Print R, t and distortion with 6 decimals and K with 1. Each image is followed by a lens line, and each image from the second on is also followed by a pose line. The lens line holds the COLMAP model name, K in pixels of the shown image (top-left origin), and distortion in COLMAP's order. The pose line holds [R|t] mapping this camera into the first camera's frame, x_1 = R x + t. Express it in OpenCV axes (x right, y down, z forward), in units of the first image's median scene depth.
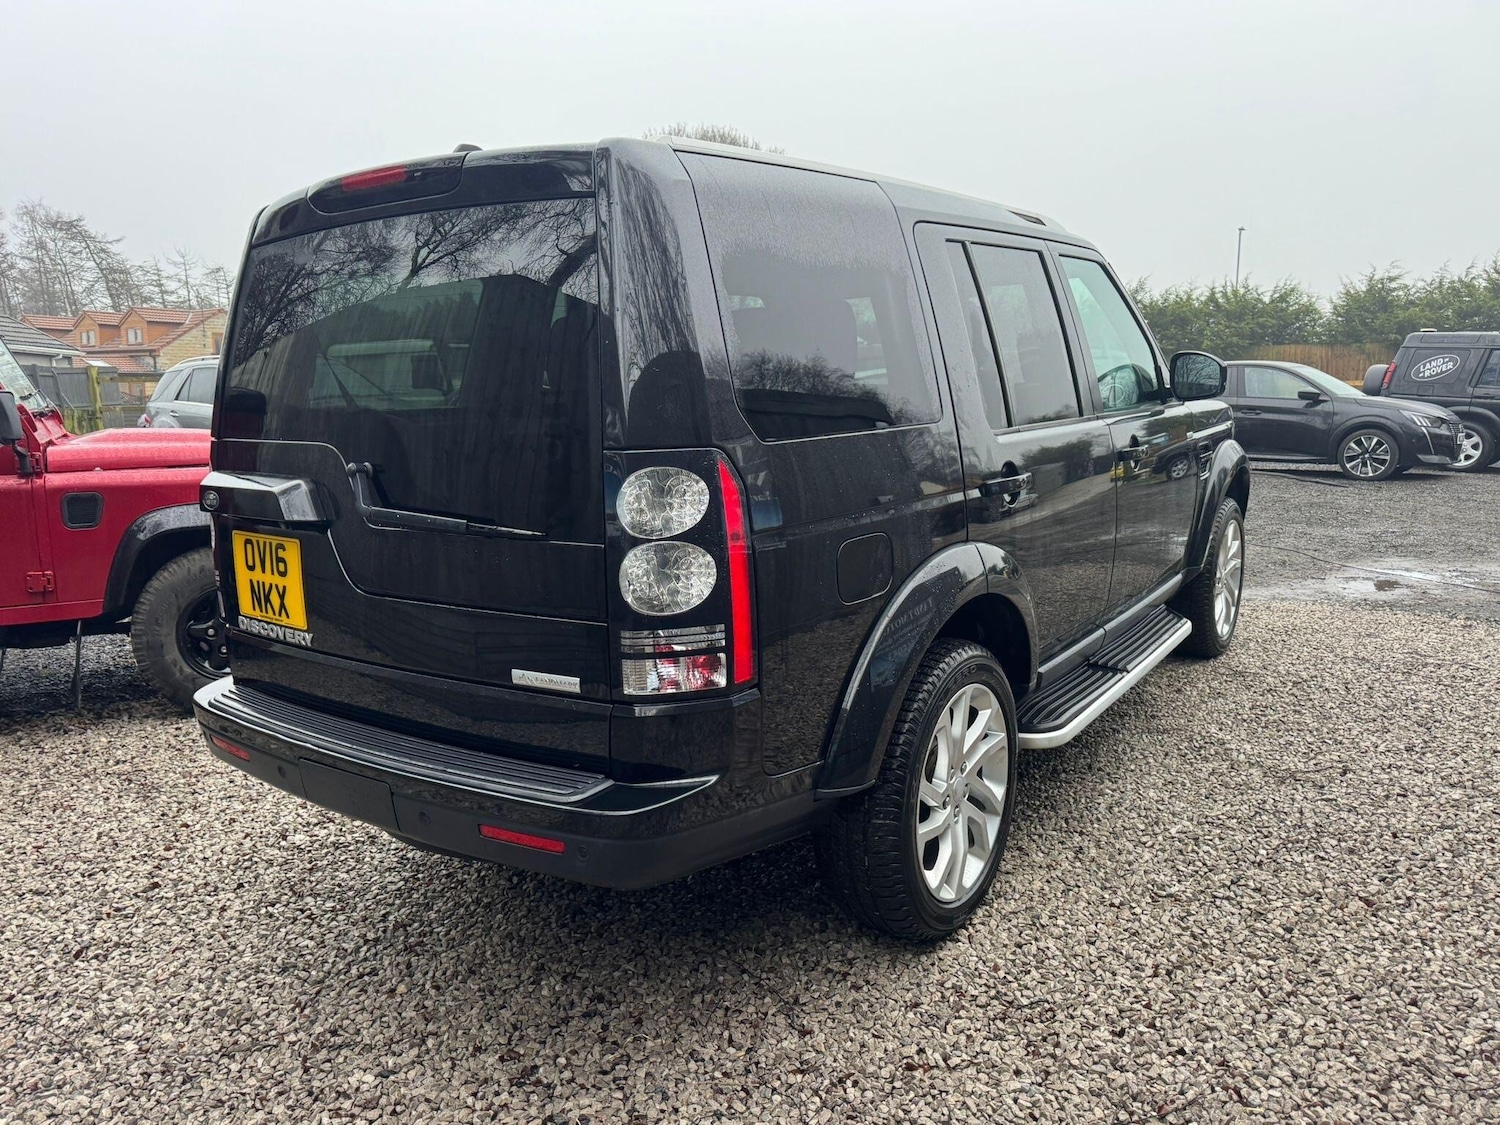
lens RADIAL K [[1216.4, 0, 758.3], [0, 1216.4, 528.8], [0, 0, 1]] dist [0.009207, -0.009857]
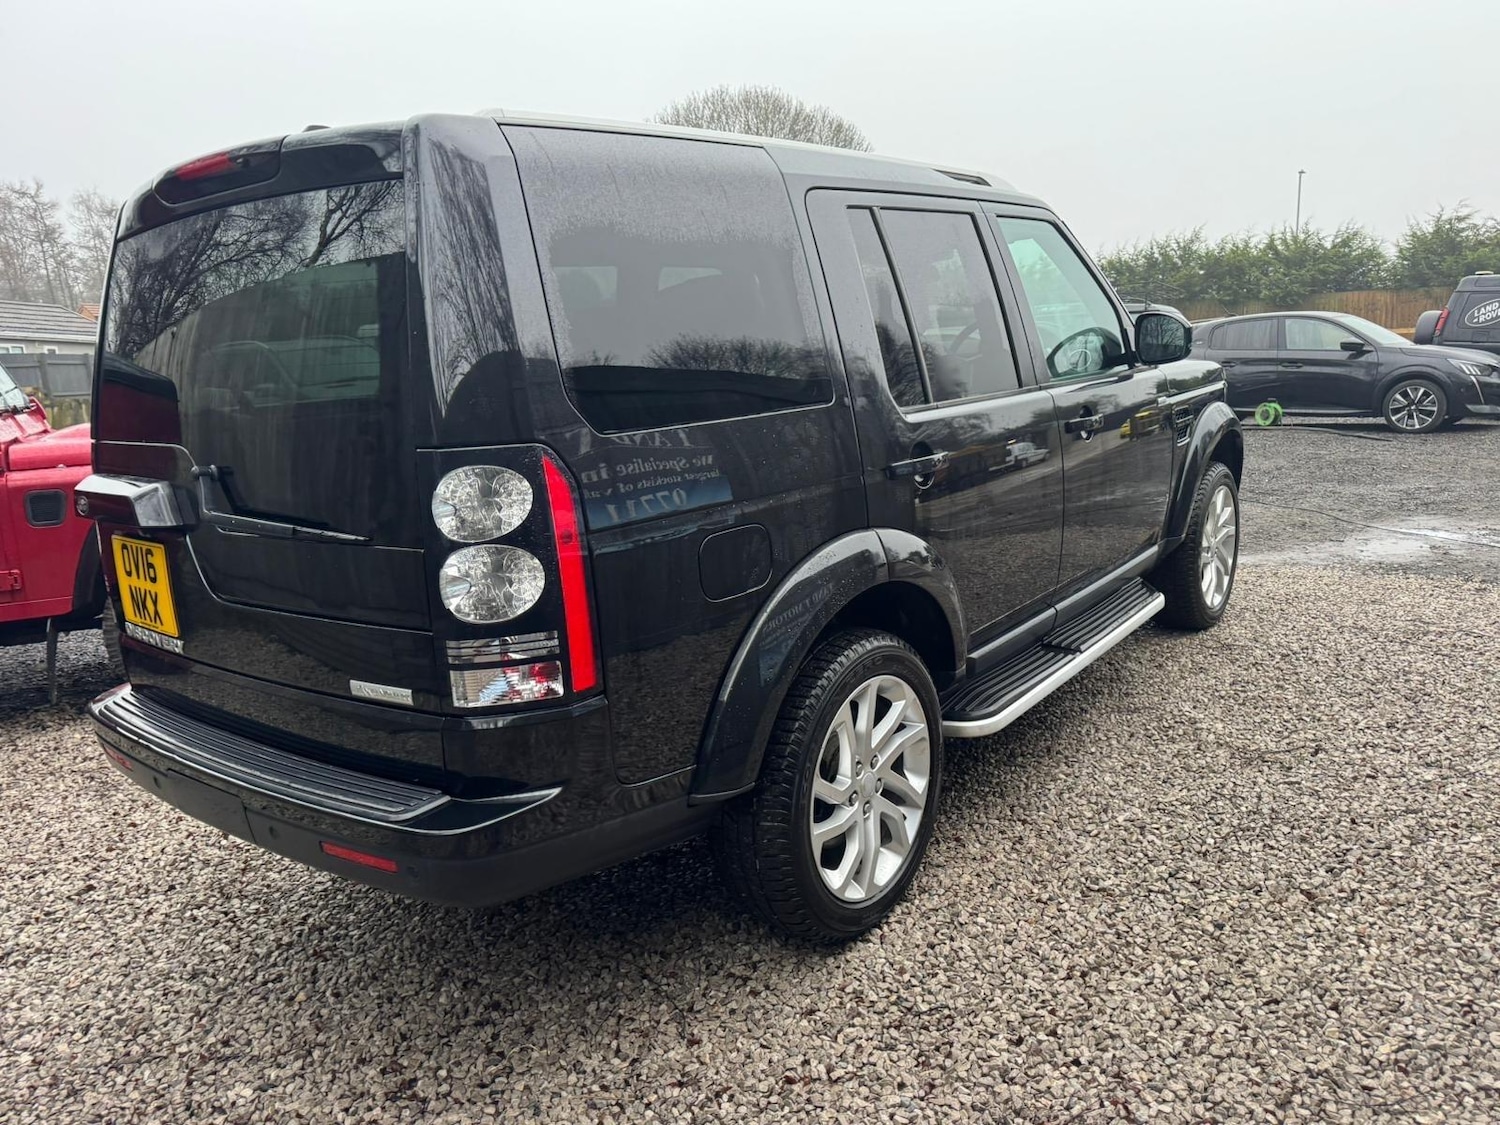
lens RADIAL K [[1210.9, 0, 789.7], [0, 1210.9, 541.7], [0, 0, 1]] dist [0.016799, -0.020092]
pose [[0.998666, -0.024695, -0.045343, 0.150151], [0.026535, 0.998830, 0.040436, -0.017945], [0.044291, -0.041586, 0.998153, 0.051816]]
